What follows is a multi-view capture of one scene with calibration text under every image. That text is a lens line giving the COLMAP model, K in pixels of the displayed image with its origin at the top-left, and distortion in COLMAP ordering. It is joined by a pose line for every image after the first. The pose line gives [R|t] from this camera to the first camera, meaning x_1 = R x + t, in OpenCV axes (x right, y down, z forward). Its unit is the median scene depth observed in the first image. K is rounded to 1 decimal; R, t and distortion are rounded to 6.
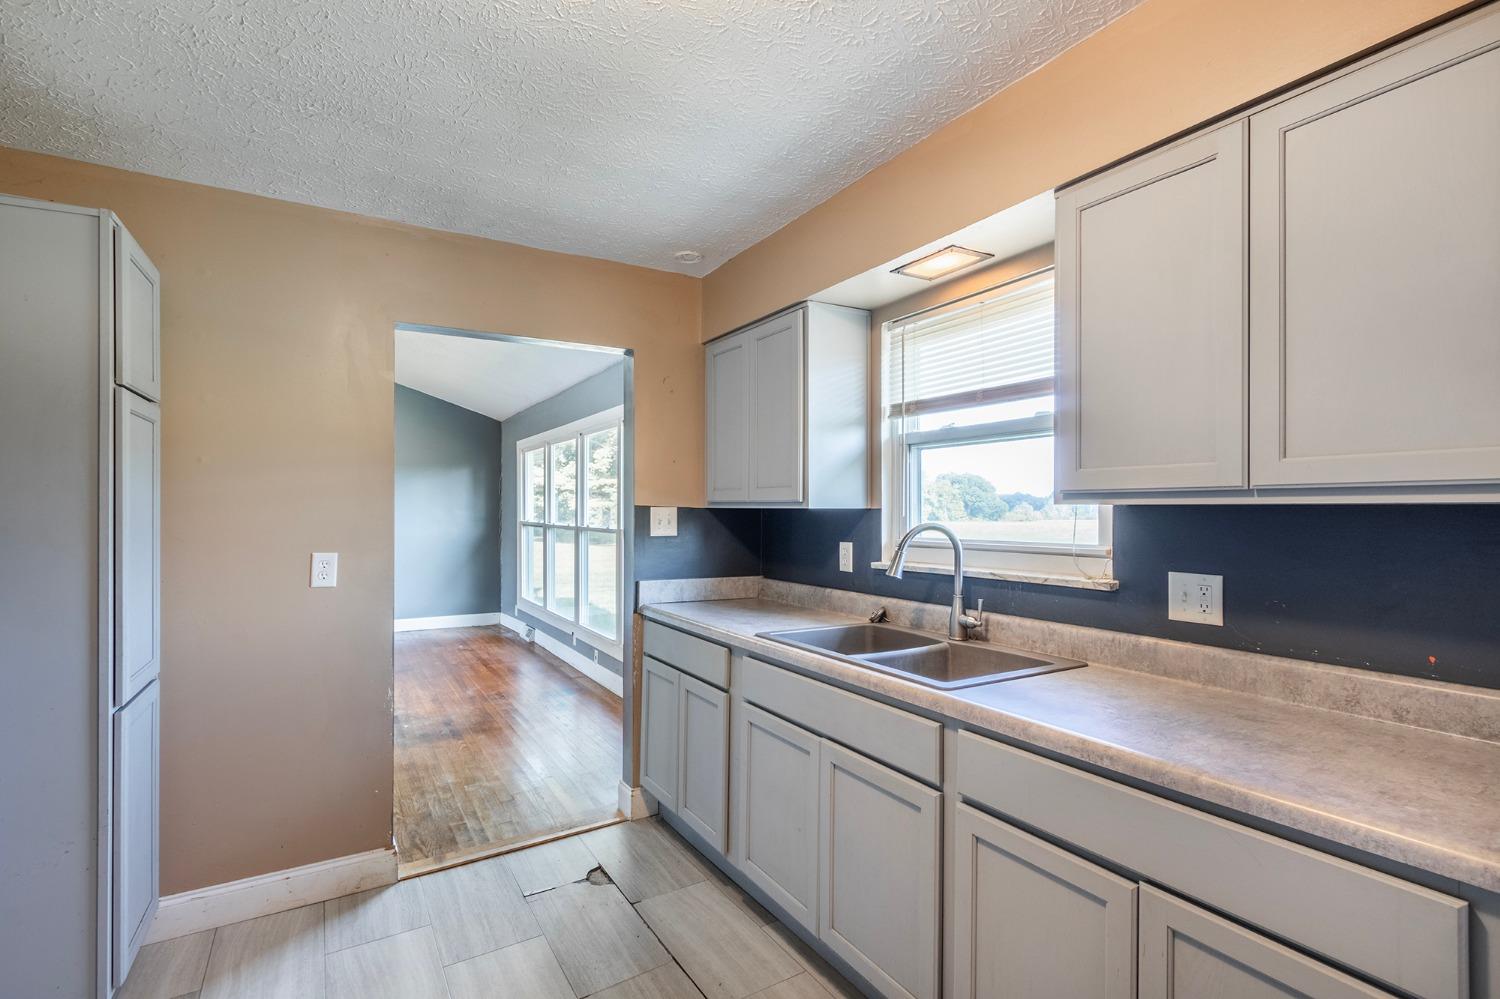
lens RADIAL K [[703.4, 0, 750.1], [0, 703.4, 510.2], [0, 0, 1]] dist [0.003042, 0.000209]
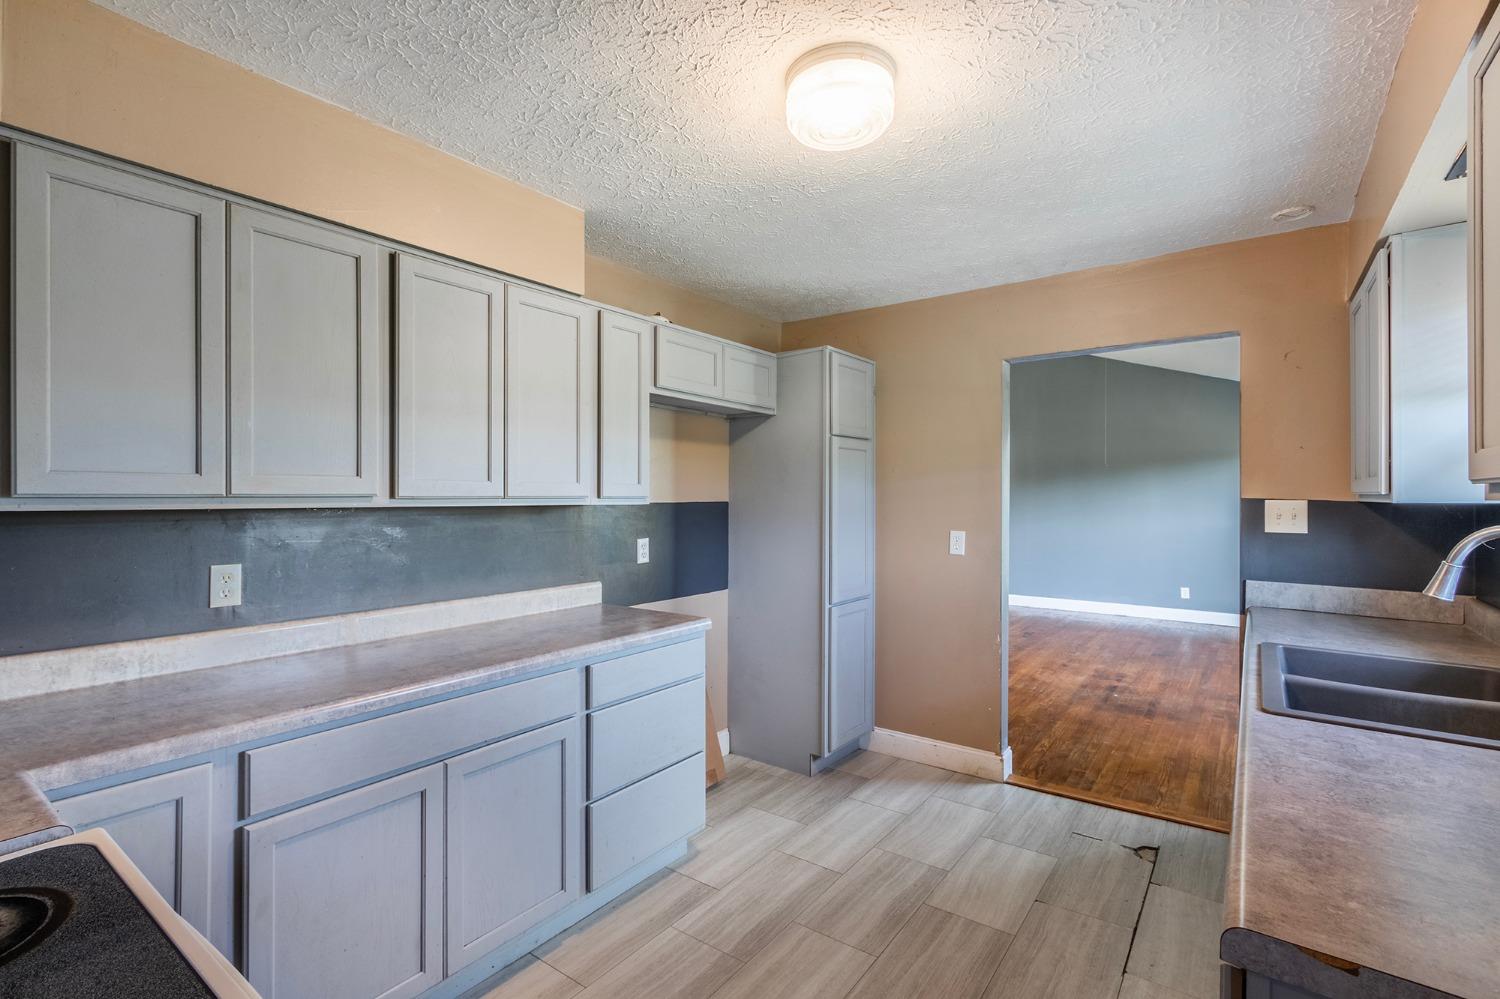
lens RADIAL K [[698.1, 0, 725.7], [0, 698.1, 493.6], [0, 0, 1]] dist [0.003833, -0.000066]
pose [[0.362863, -0.003123, -0.931837, 0.550937], [-0.005533, 0.999970, -0.005506, -0.004842], [0.931826, 0.007154, 0.362834, 0.036904]]
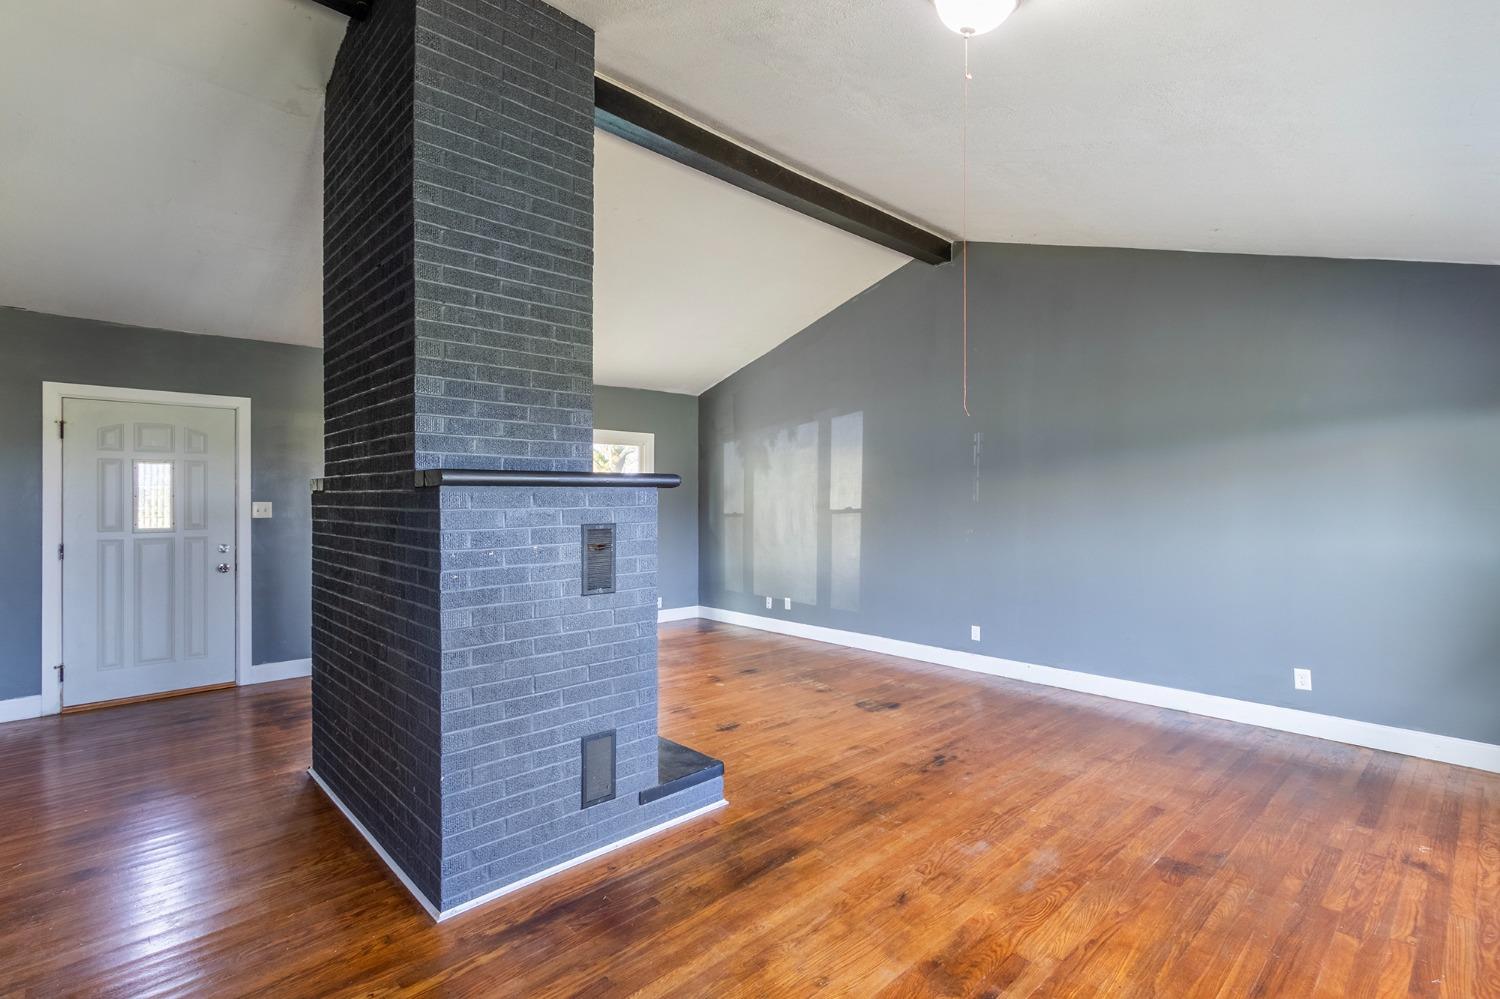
lens RADIAL K [[698.1, 0, 725.7], [0, 698.1, 493.6], [0, 0, 1]] dist [0.003833, -0.000066]
pose [[0.189446, -0.008433, -0.981855, -0.262627], [-0.000764, 0.999962, -0.008736, -0.012868], [0.981891, 0.002405, 0.189433, 1.461658]]
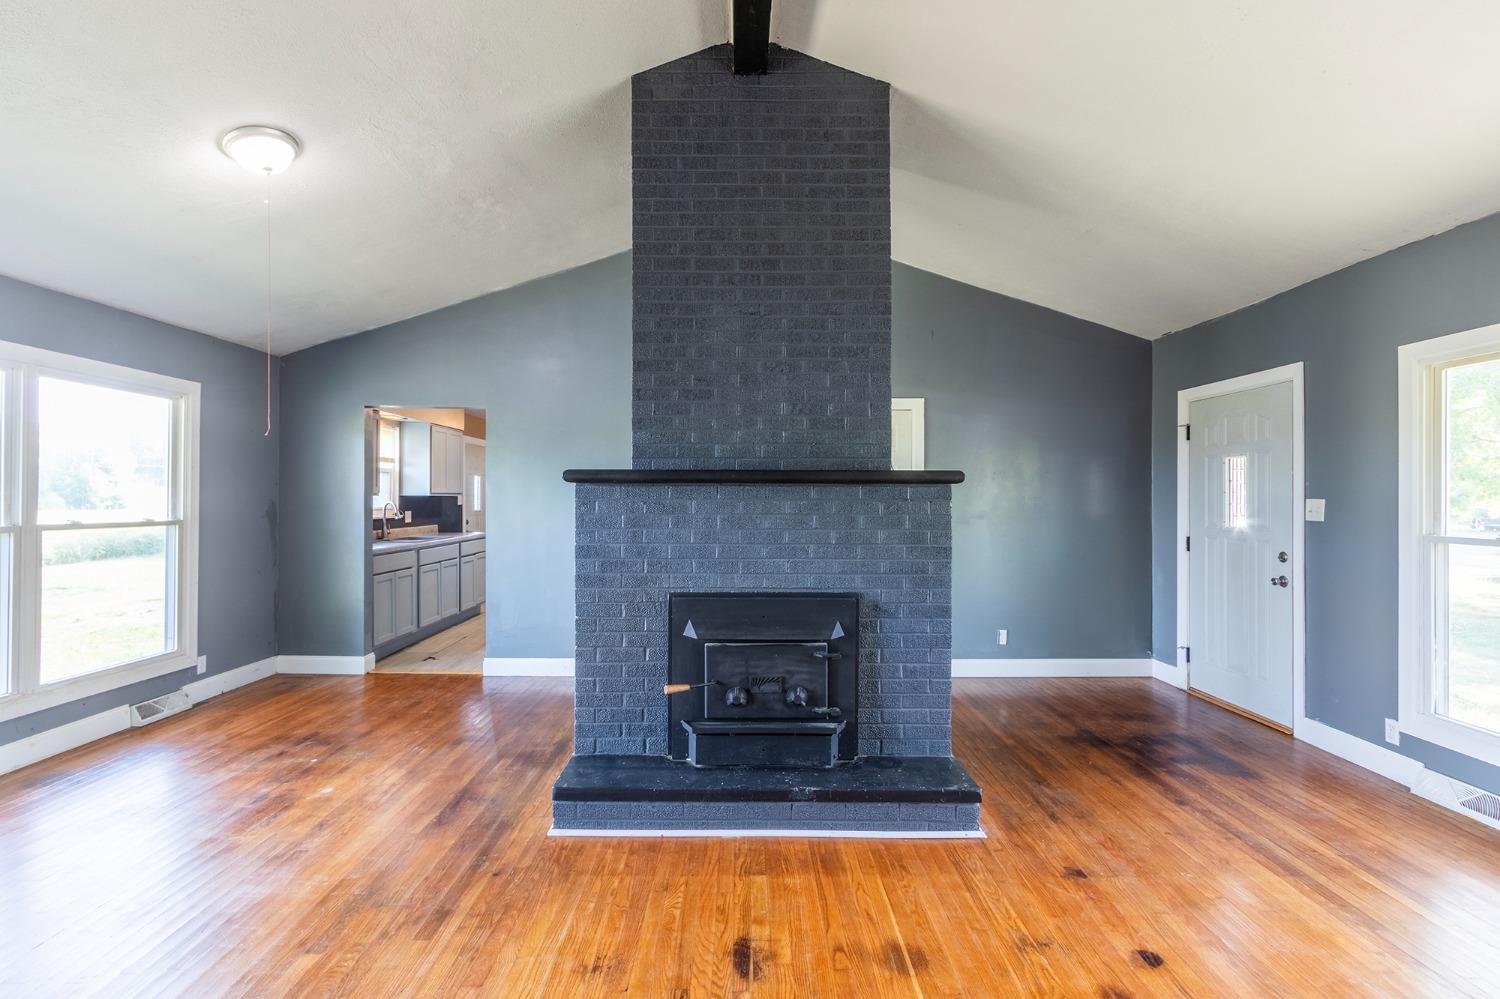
lens RADIAL K [[698.1, 0, 725.7], [0, 698.1, 493.6], [0, 0, 1]] dist [0.003833, -0.000066]
pose [[-0.846078, -0.001085, 0.533057, -2.308071], [-0.002473, 0.999995, -0.001890, -0.011263], [-0.533053, -0.002918, -0.846077, 2.486729]]
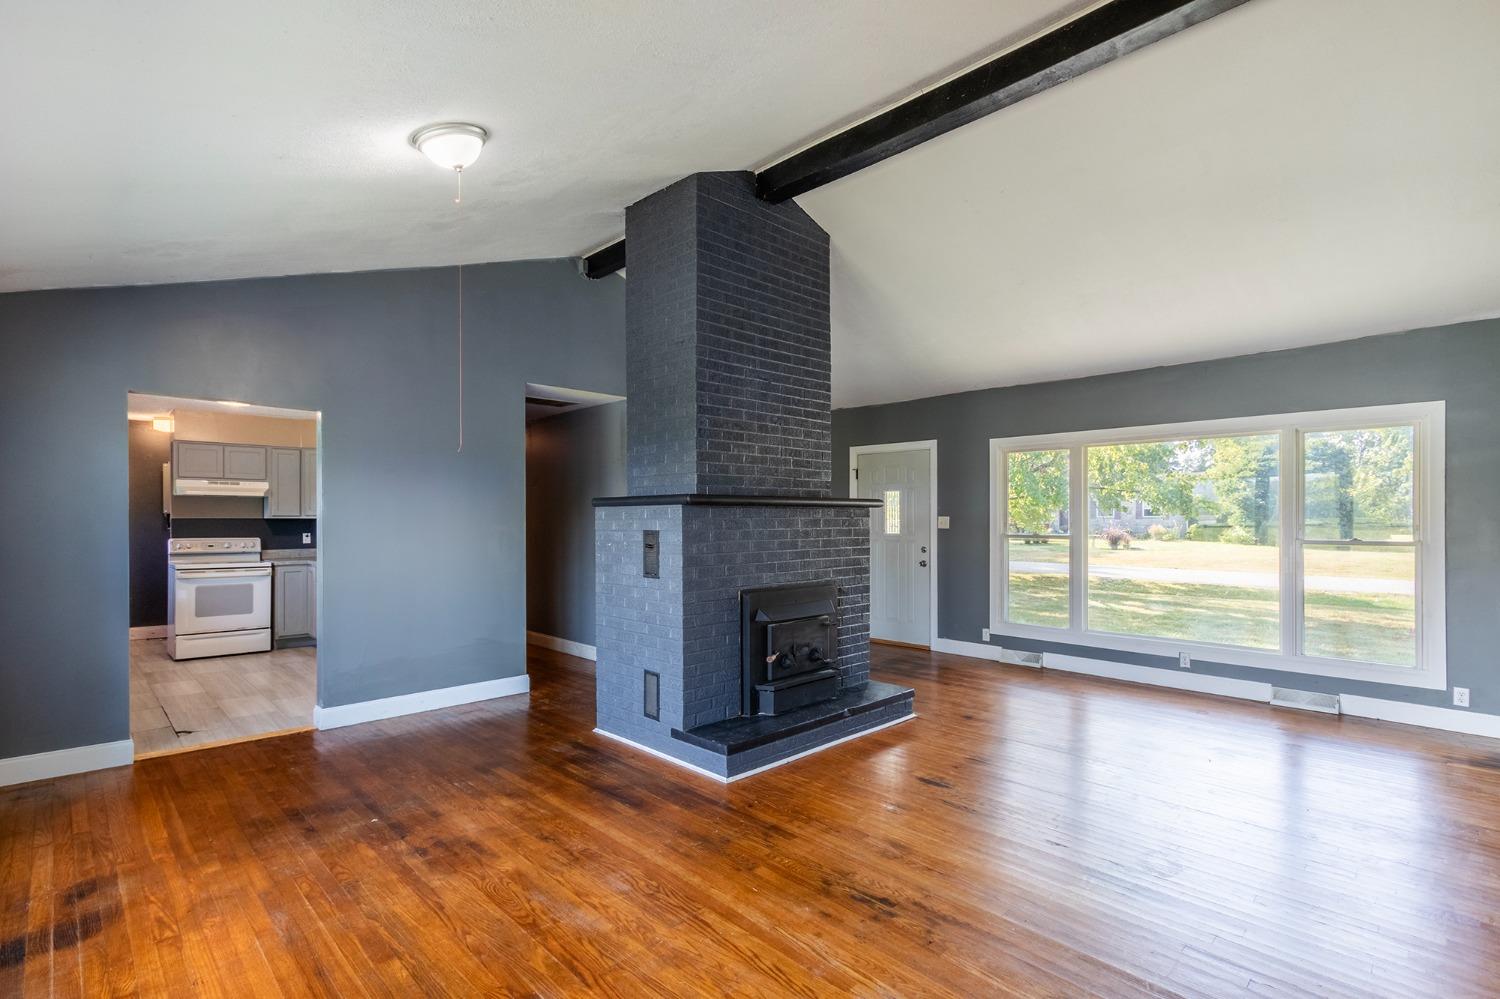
lens RADIAL K [[718.1, 0, 755.6], [0, 718.1, 518.0], [0, 0, 1]] dist [0.003197, 0.000323]
pose [[-0.975093, -0.001026, -0.221793, -1.220510], [-0.002269, 0.999983, 0.005349, -0.012837], [0.221784, 0.005719, -0.975079, 3.114383]]
